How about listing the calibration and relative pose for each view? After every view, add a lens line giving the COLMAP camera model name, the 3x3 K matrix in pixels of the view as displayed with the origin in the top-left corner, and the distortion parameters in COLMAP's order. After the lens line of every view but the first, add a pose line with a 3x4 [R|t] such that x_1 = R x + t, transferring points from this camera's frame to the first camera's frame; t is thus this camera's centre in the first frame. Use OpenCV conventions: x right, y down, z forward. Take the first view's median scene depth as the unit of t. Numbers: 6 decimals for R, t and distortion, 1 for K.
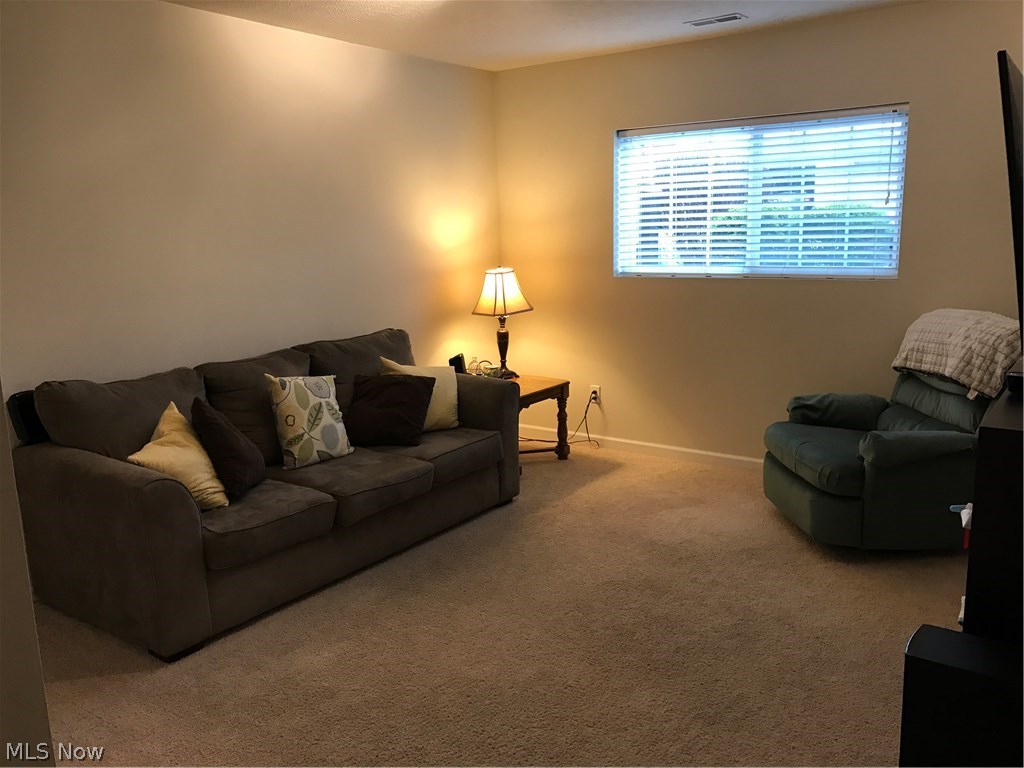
lens RADIAL K [[843.2, 0, 516.9], [0, 843.2, 386.9], [0, 0, 1]] dist [0.055549, -0.055815]
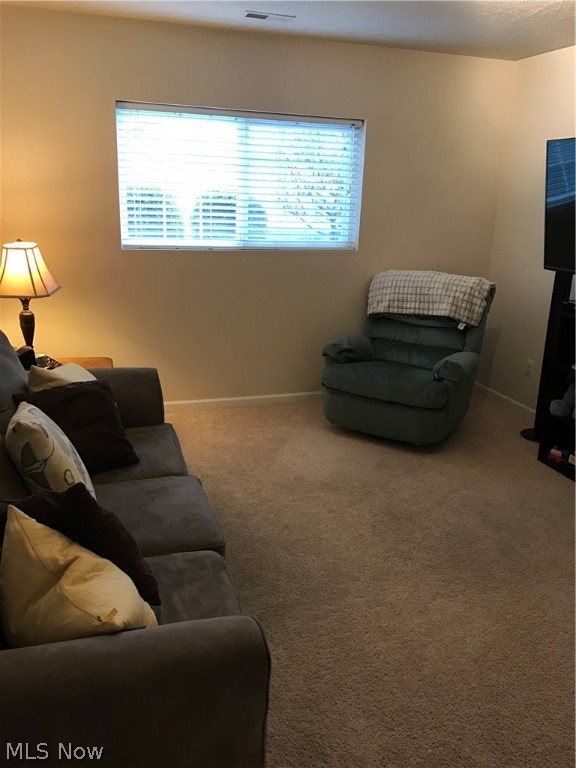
lens RADIAL K [[632.4, 0, 289.7], [0, 632.4, 383.6], [0, 0, 1]] dist [0.055549, -0.055815]
pose [[0.602050, -0.183433, 0.777103, -0.473623], [0.108170, 0.983019, 0.148235, -0.077725], [-0.791098, -0.005185, 0.611668, 0.450307]]
